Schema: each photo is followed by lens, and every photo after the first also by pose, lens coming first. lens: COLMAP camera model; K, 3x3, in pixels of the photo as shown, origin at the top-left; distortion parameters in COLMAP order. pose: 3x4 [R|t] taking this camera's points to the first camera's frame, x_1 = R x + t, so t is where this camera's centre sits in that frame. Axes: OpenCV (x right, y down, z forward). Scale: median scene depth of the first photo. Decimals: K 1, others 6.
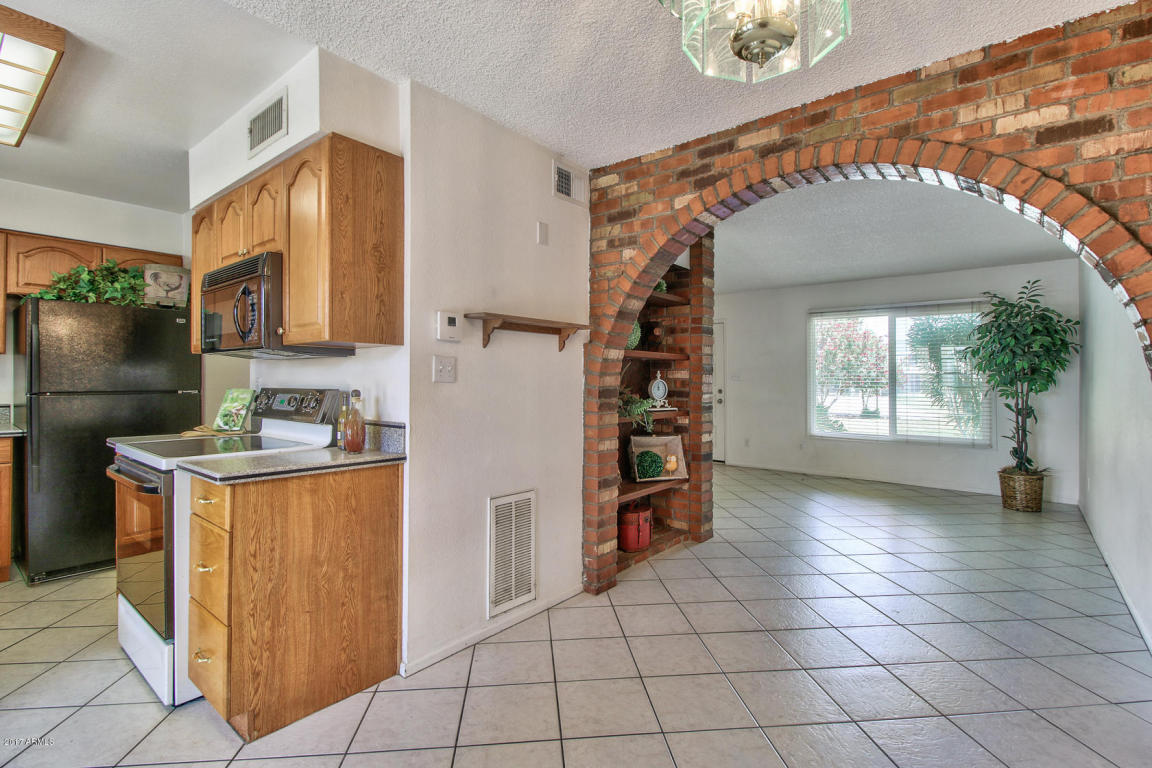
lens RADIAL K [[547.3, 0, 550.7], [0, 547.3, 381.8], [0, 0, 1]] dist [0.008708, -0.010482]
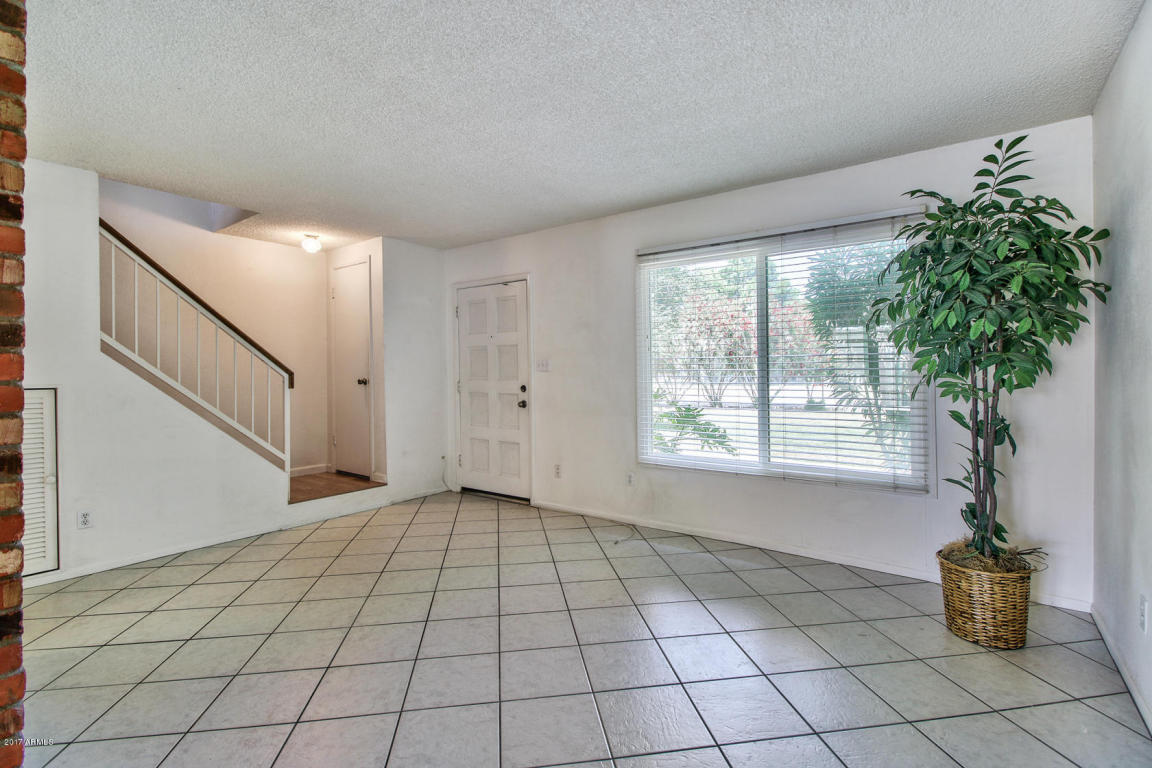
lens RADIAL K [[547.3, 0, 568.9], [0, 547.3, 381.4], [0, 0, 1]] dist [0.008708, -0.010482]
pose [[0.998112, -0.013900, 0.059825, 0.463999], [0.012920, 0.999776, 0.016745, 0.000331], [-0.060044, -0.015941, 0.998068, 0.537865]]
